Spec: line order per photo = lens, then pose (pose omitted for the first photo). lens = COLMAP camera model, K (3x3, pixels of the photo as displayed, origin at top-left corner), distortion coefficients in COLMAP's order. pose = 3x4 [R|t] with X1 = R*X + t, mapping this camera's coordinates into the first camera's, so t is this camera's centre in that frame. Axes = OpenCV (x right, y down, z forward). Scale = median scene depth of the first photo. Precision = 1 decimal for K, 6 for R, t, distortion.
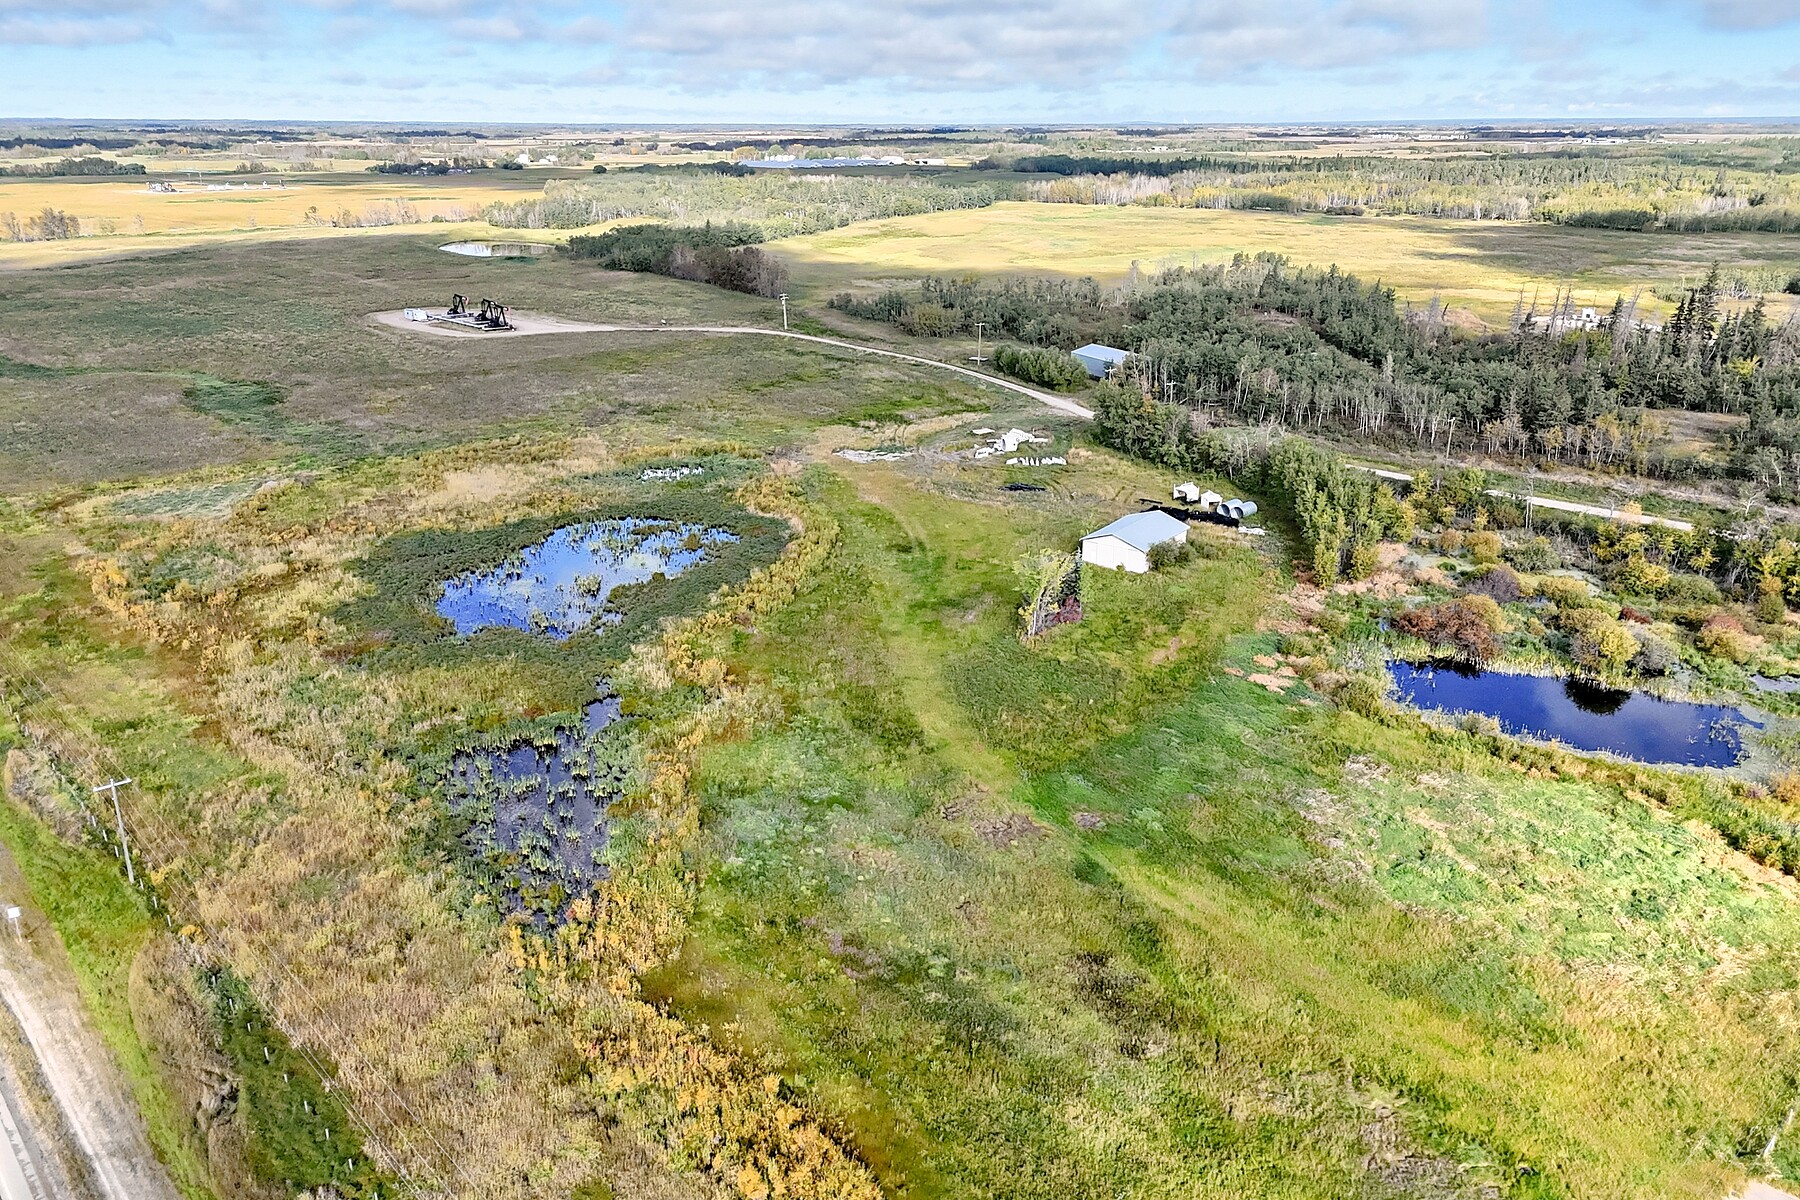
lens RADIAL K [[1319.6, 0, 894.9], [0, 1319.6, 600.4], [0, 0, 1]] dist [0.073348, -0.060330]
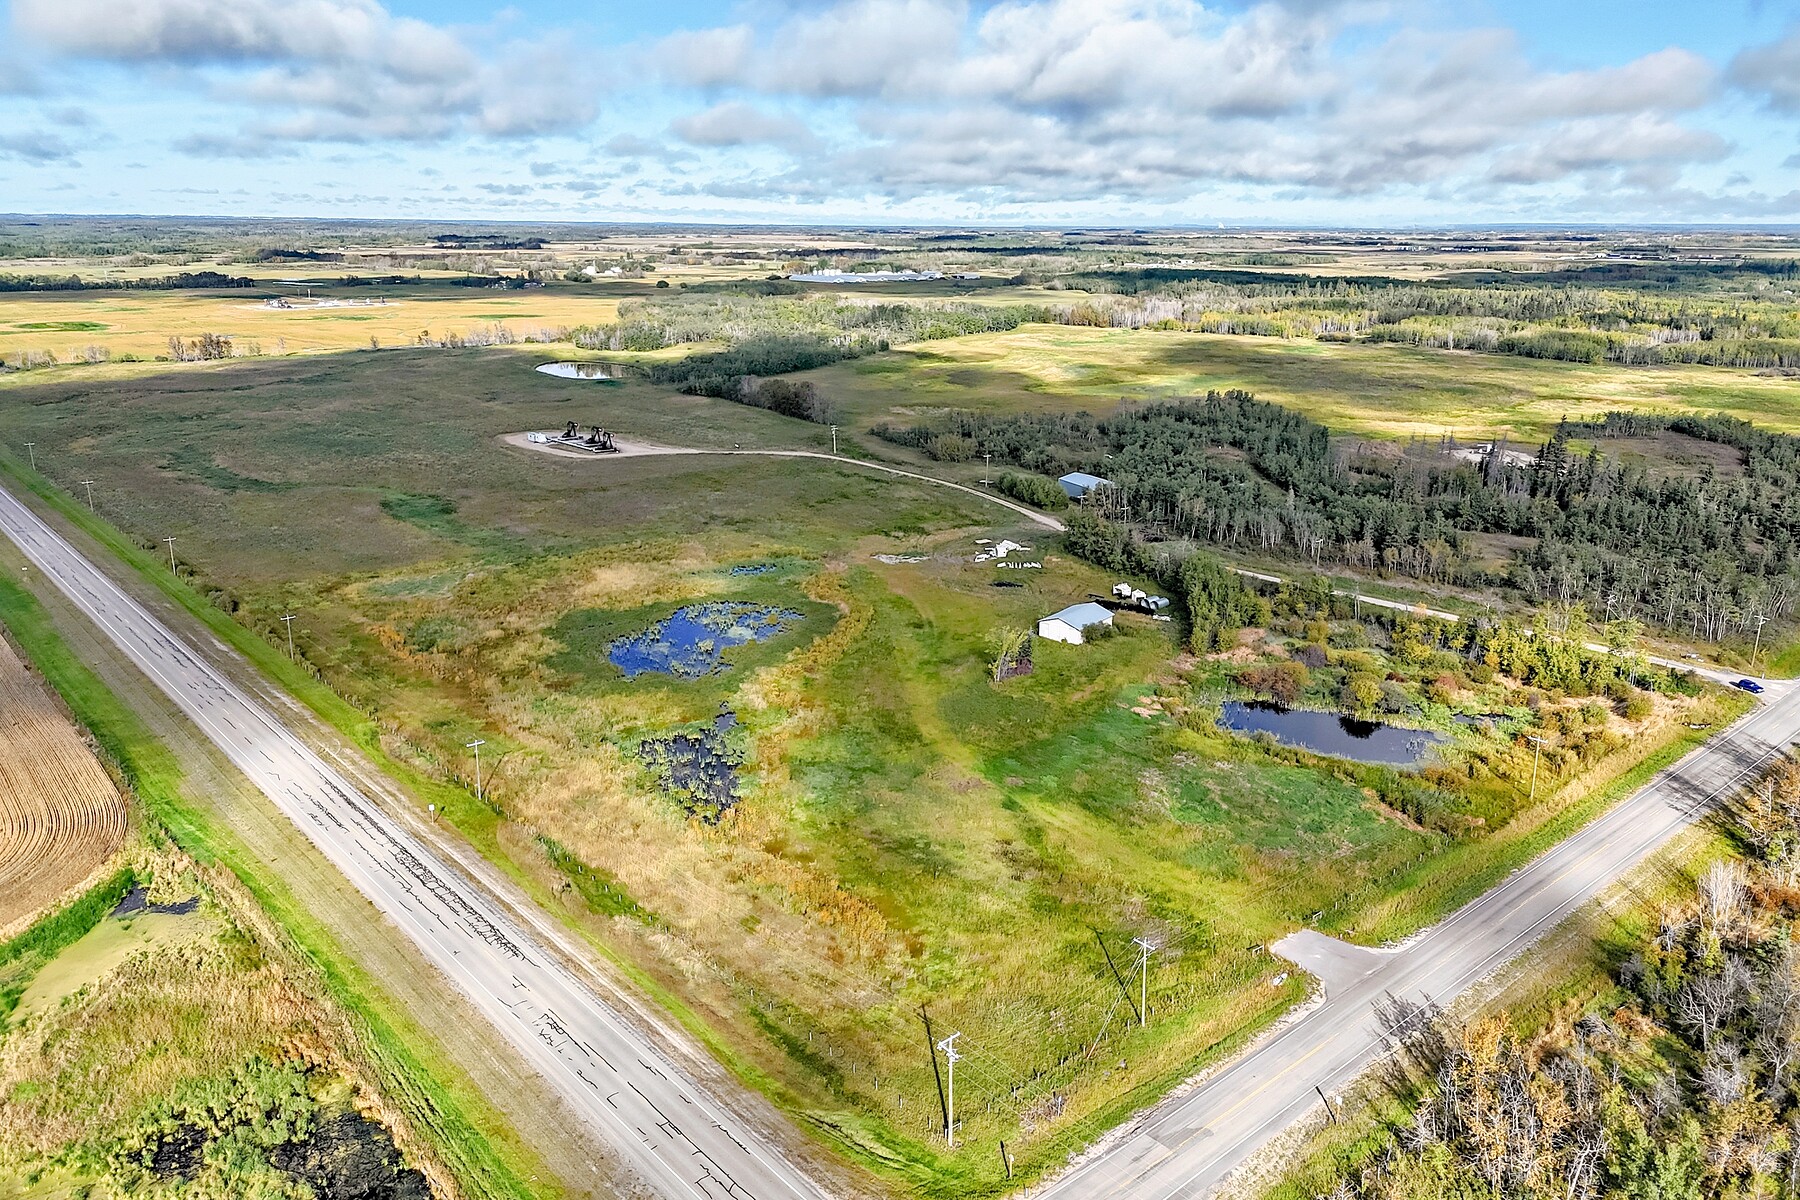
lens RADIAL K [[1319.6, 0, 892.5], [0, 1319.6, 591.4], [0, 0, 1]] dist [0.073348, -0.060330]
pose [[0.999442, 0.014331, -0.030169, 0.023937], [-0.016512, 0.997172, -0.073320, 0.032379], [0.029033, 0.073778, 0.996852, -0.493490]]
